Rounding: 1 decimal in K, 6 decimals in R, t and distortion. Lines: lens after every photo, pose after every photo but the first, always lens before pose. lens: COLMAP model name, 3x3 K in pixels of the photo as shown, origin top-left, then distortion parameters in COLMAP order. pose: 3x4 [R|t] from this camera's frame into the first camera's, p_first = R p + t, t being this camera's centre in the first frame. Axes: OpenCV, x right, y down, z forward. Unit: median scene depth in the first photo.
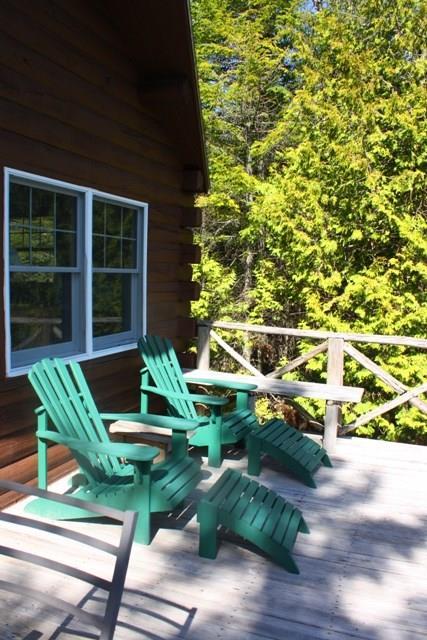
lens RADIAL K [[526.6, 0, 213.5], [0, 526.6, 320.0], [0, 0, 1]] dist [-0.180661, 0.153033]
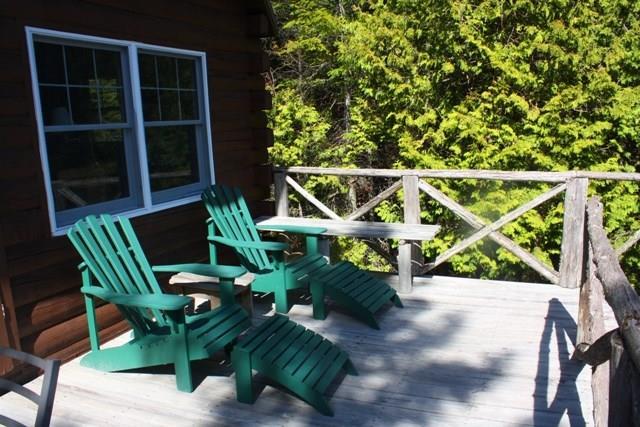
lens RADIAL K [[526.6, 0, 320.0], [0, 526.6, 213.5], [0, 0, 1]] dist [-0.180661, 0.153033]
pose [[0.996863, -0.062429, -0.048642, 0.115373], [0.066474, 0.994030, 0.086525, 0.008931], [0.042950, -0.089487, 0.995062, 0.016473]]
